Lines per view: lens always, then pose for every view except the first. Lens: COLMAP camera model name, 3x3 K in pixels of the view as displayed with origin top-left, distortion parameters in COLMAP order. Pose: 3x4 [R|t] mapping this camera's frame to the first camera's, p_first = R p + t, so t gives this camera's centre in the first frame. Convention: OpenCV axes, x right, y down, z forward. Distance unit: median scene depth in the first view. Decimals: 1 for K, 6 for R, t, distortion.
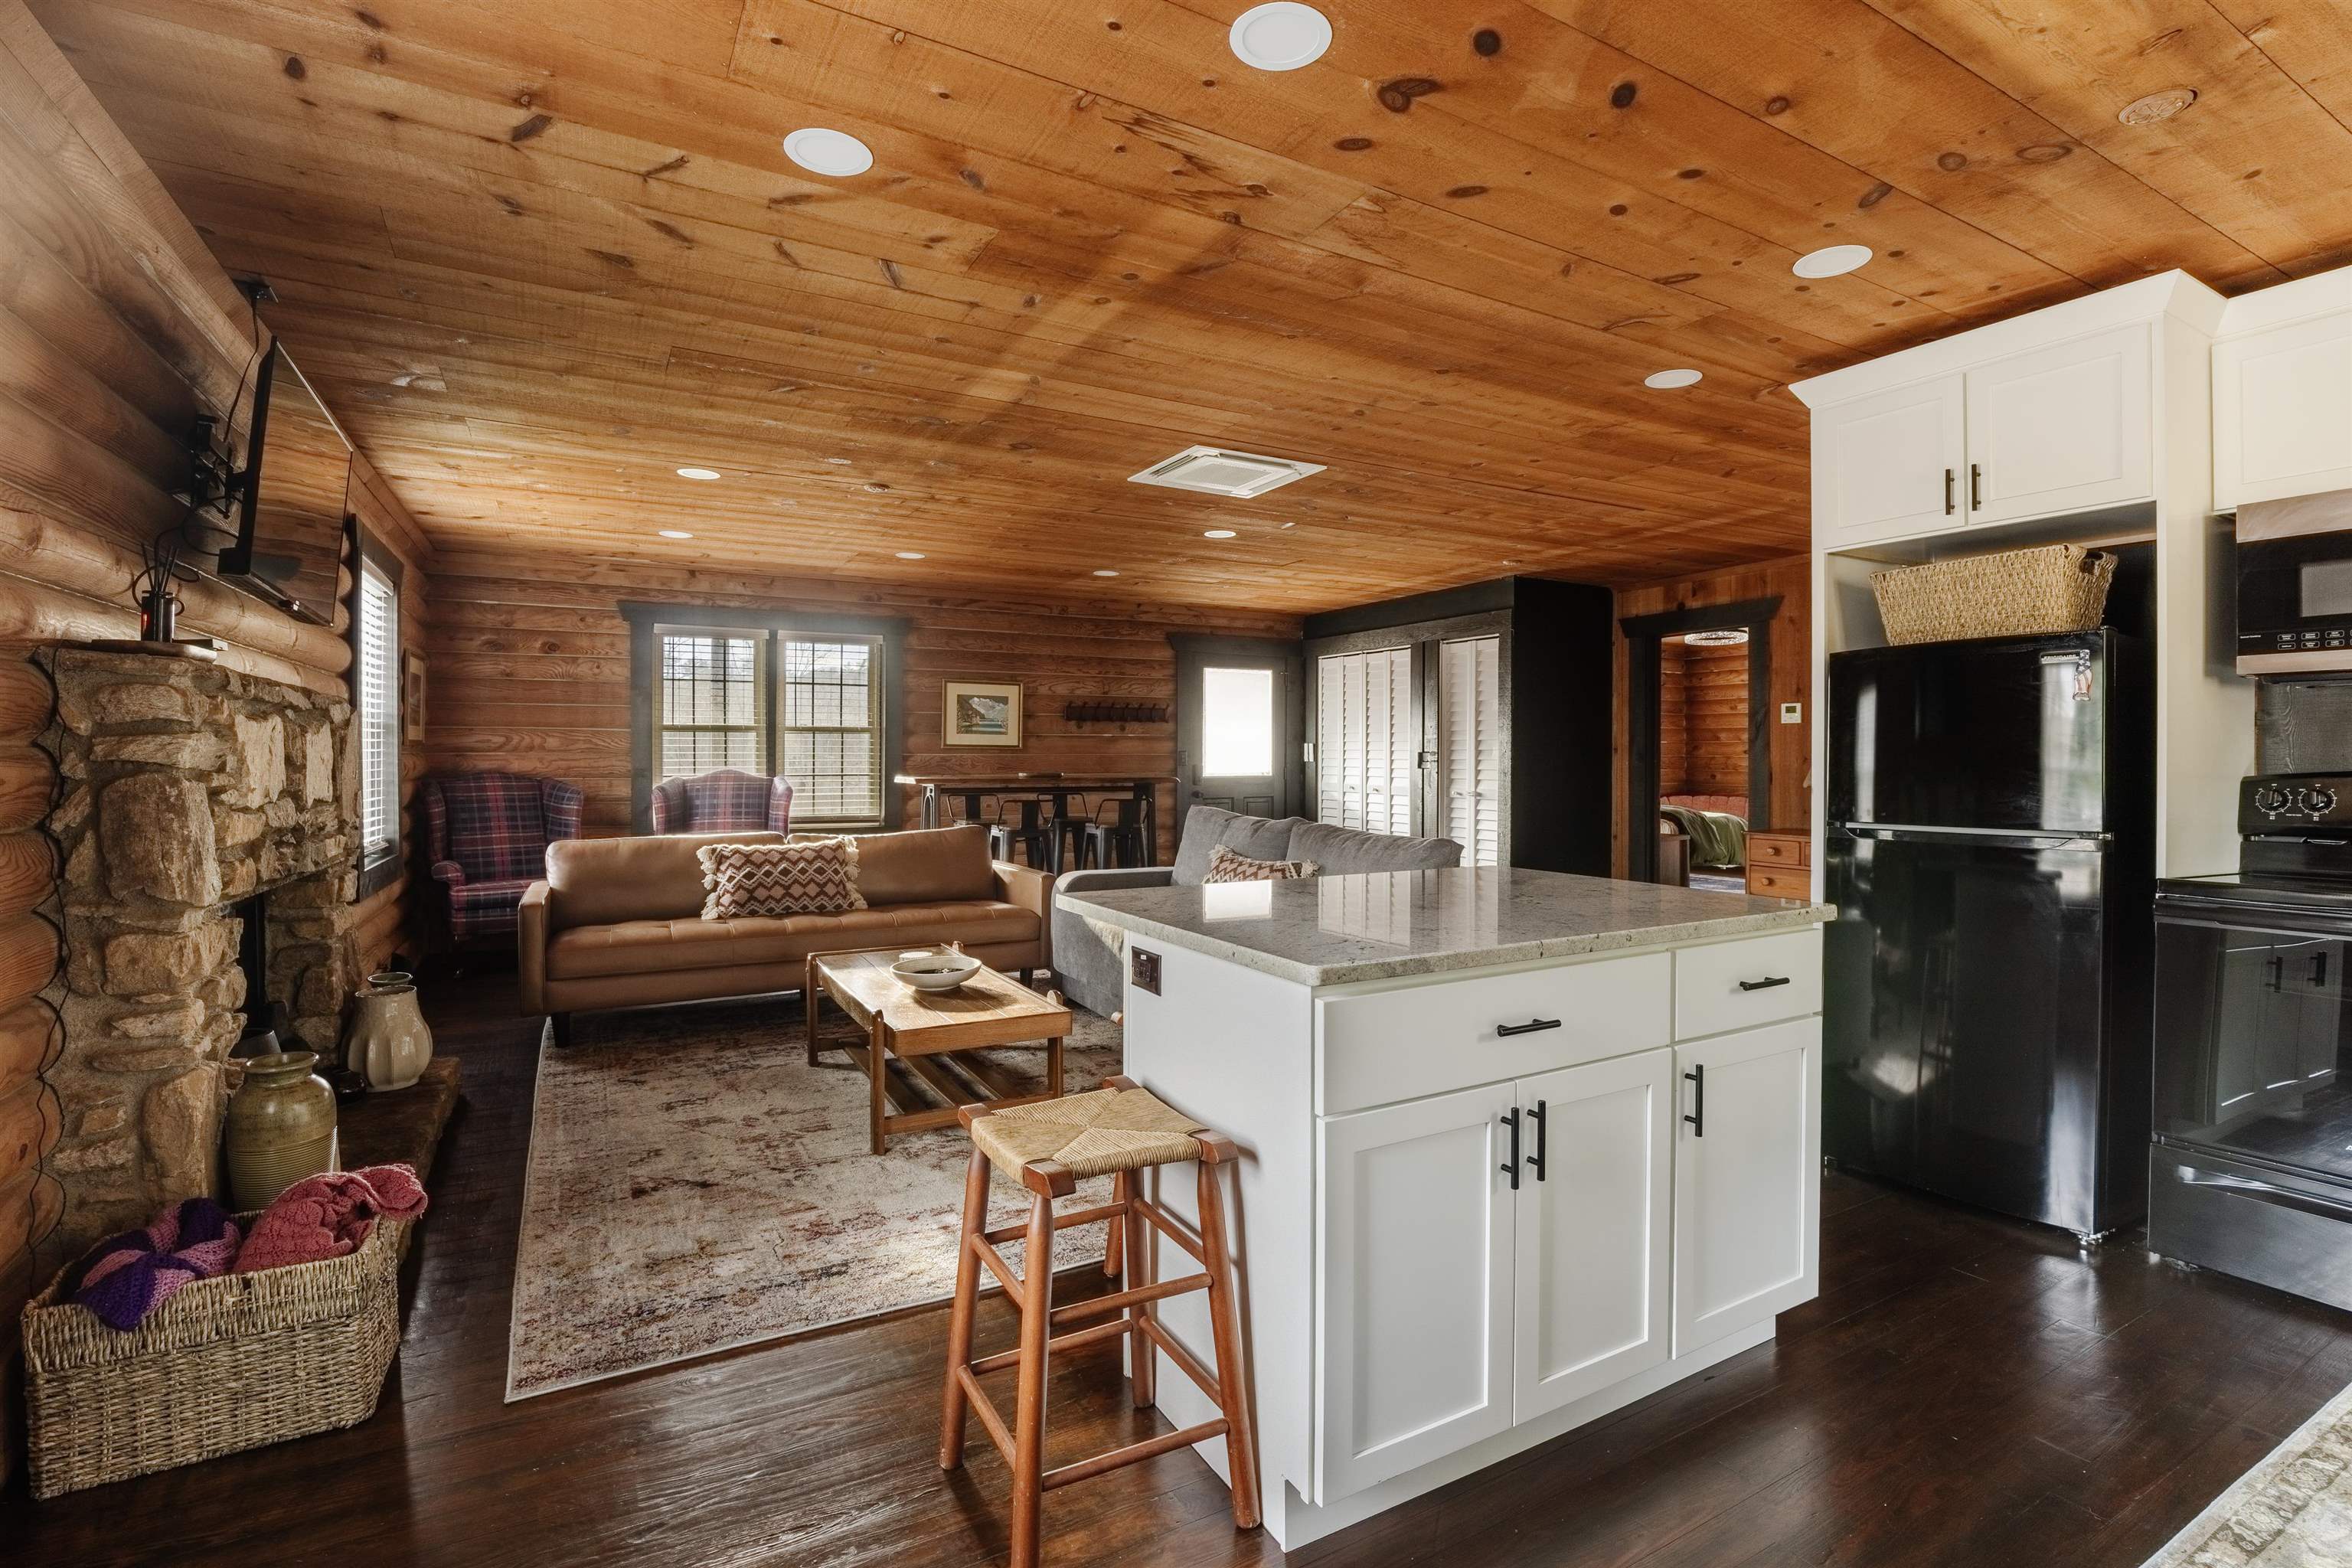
lens RADIAL K [[1072.1, 0, 1201.5], [0, 1072.1, 748.6], [0, 0, 1]] dist [0.003882, -0.002329]
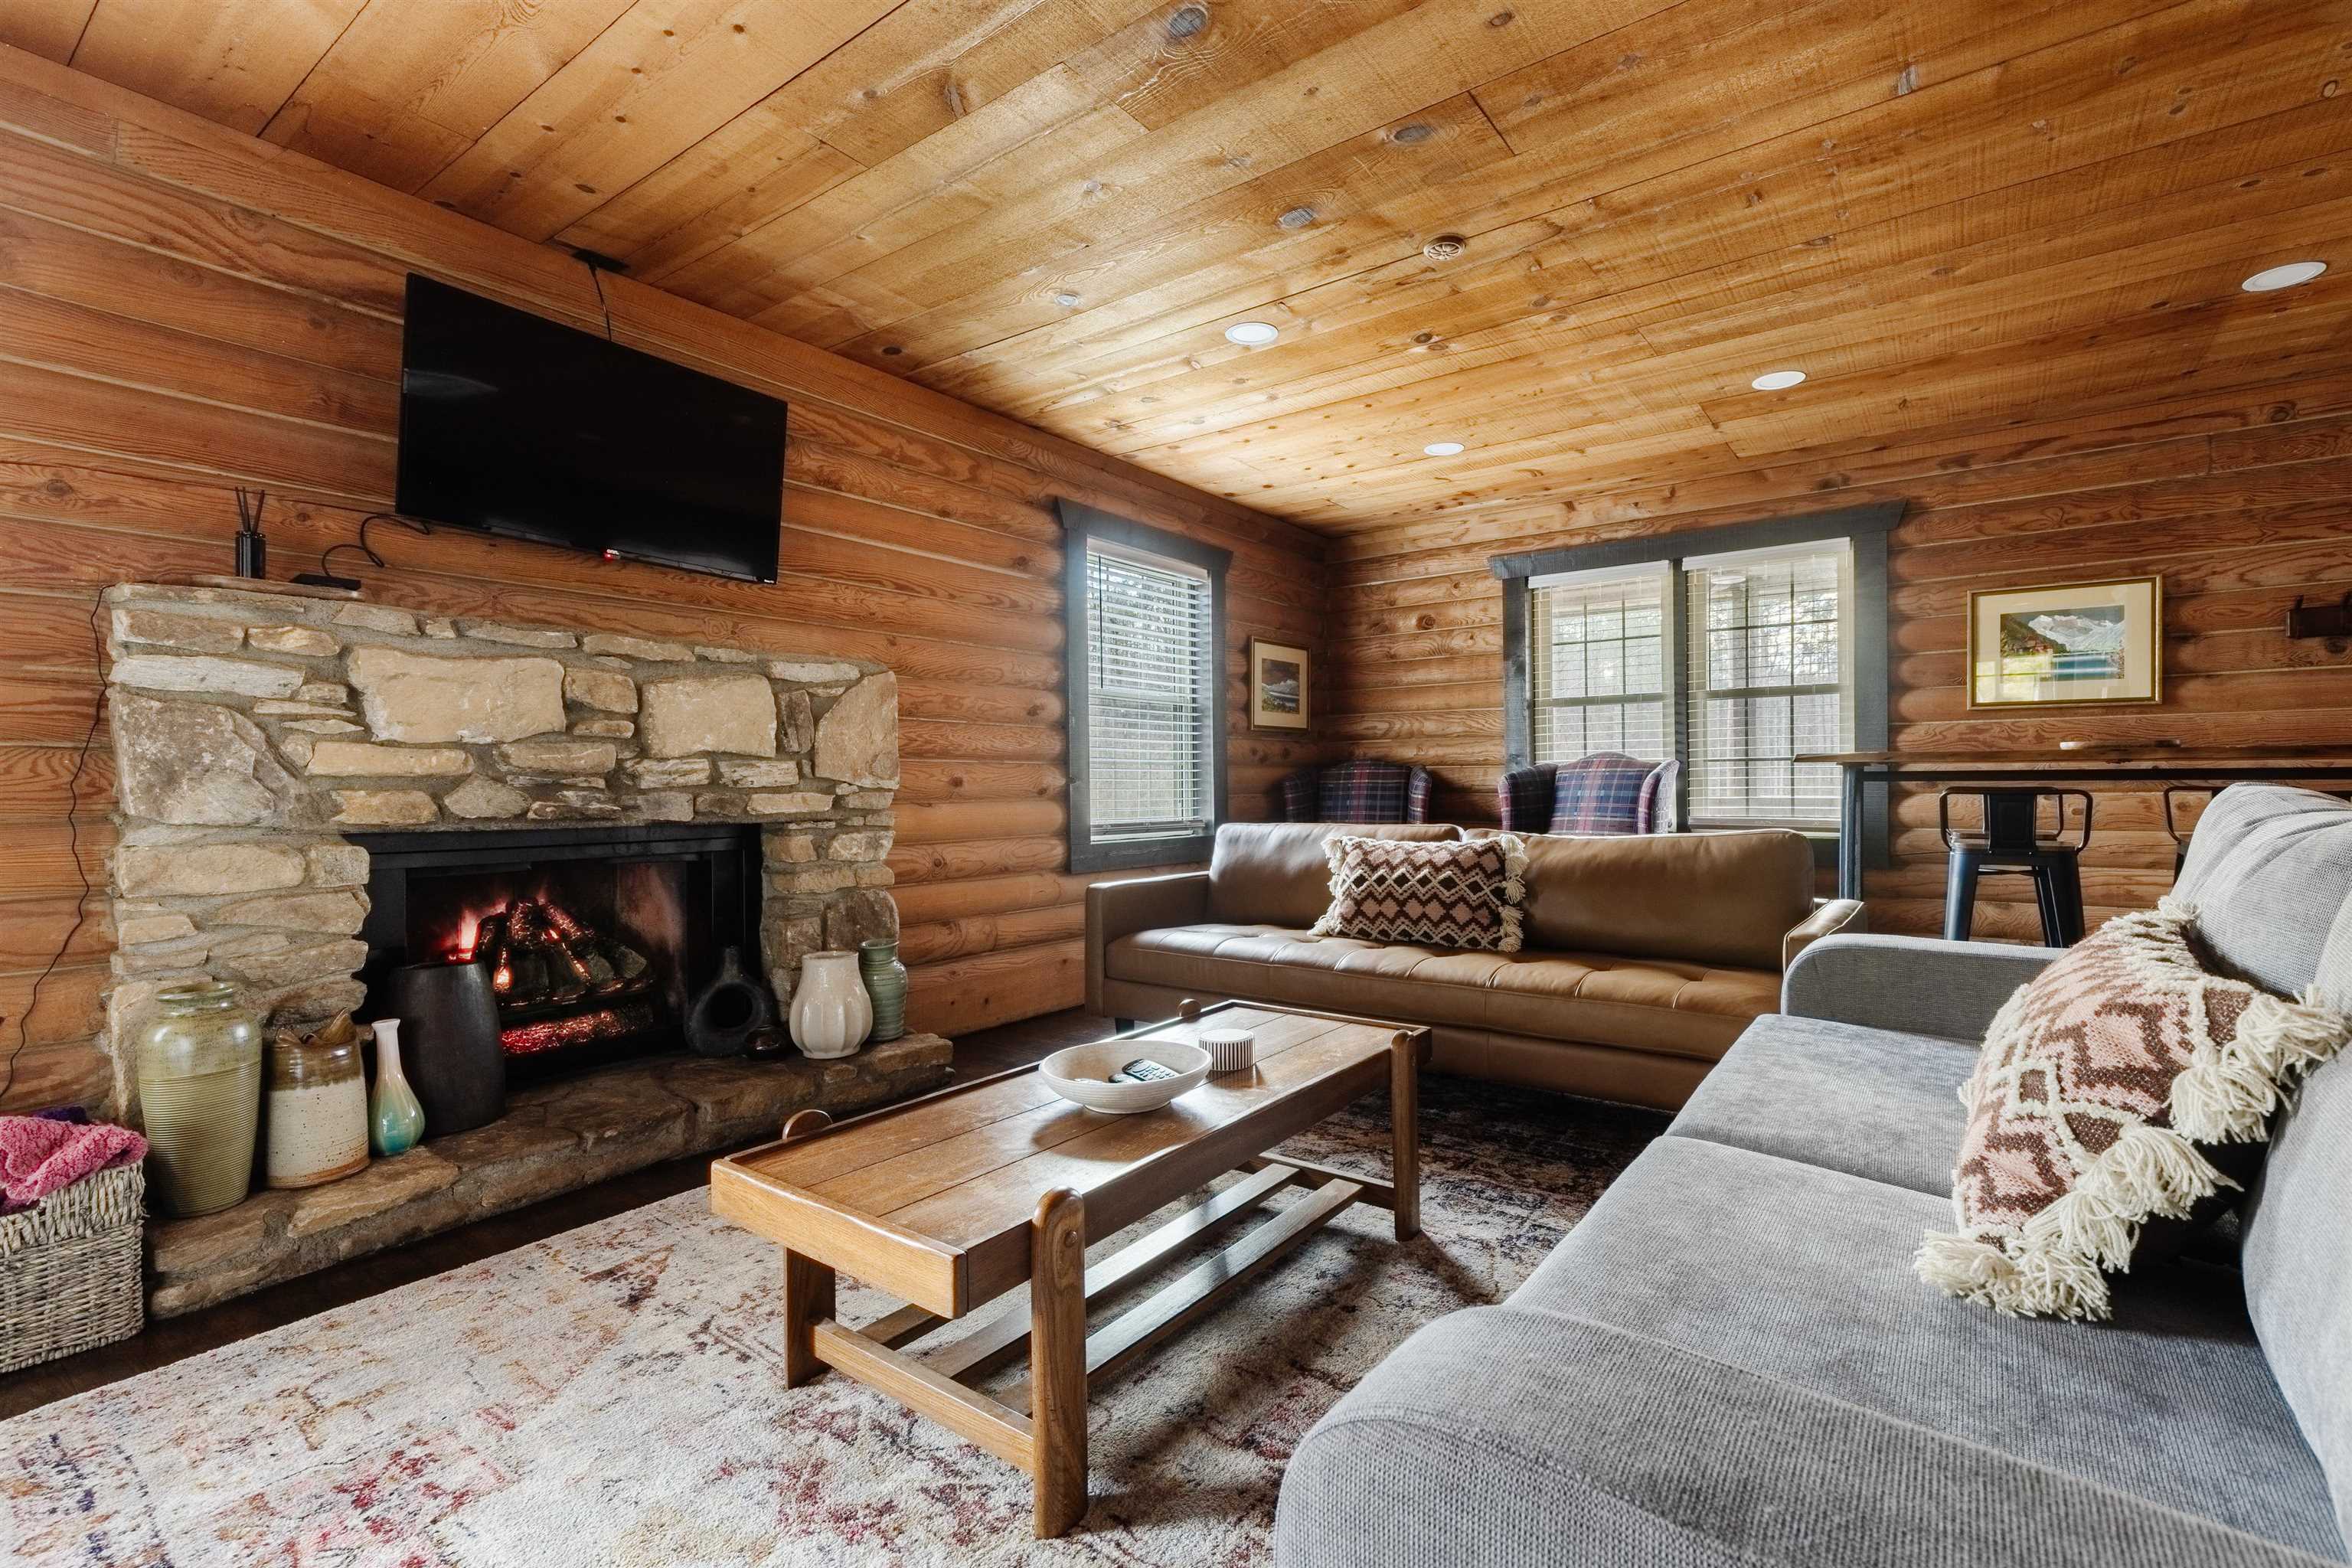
lens RADIAL K [[1072.1, 0, 1223.8], [0, 1072.1, 776.8], [0, 0, 1]] dist [0.003882, -0.002329]
pose [[0.427549, -0.012936, -0.903900, 0.196772], [0.017062, 0.999835, -0.006239, 0.057948], [0.903831, -0.012755, 0.427699, 0.680031]]
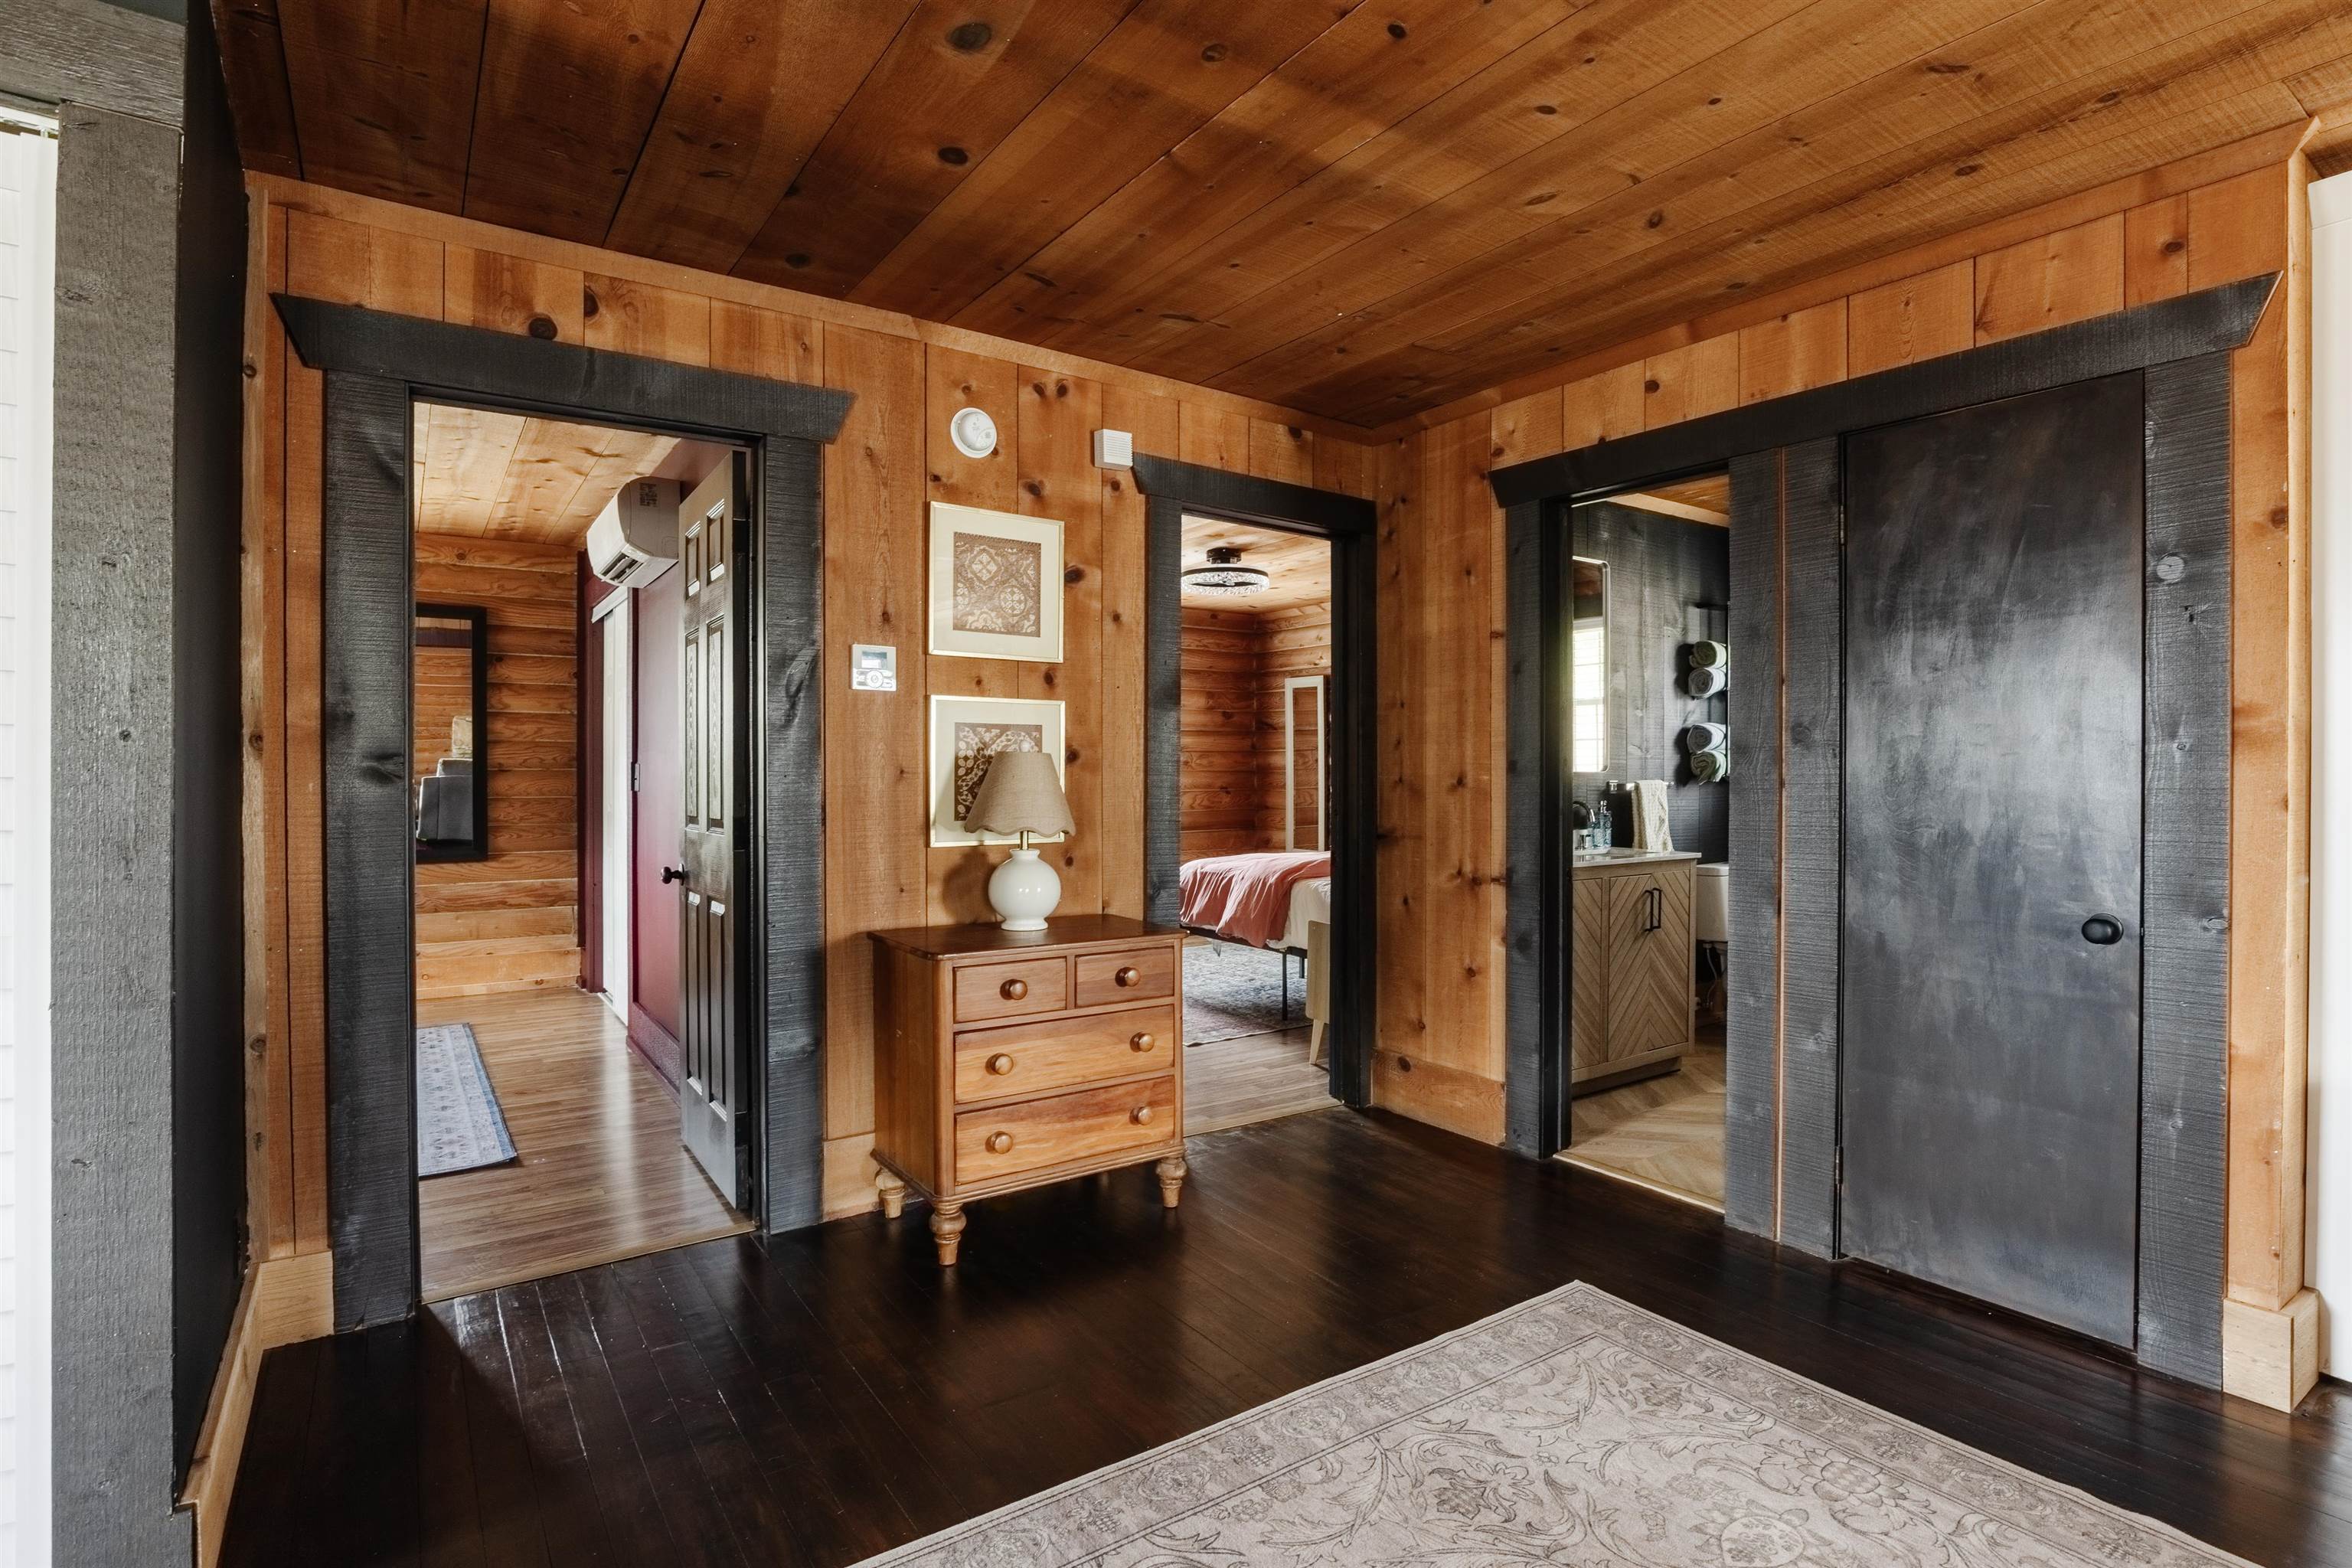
lens RADIAL K [[1169.9, 0, 1184.3], [0, 1169.9, 772.8], [0, 0, 1]] dist [-0.000414, -0.004525]
pose [[-0.093124, -0.000492, 0.995654, 0.083366], [-0.009409, 0.999956, -0.000386, 0.013760], [-0.995610, -0.009404, -0.093125, 1.331971]]
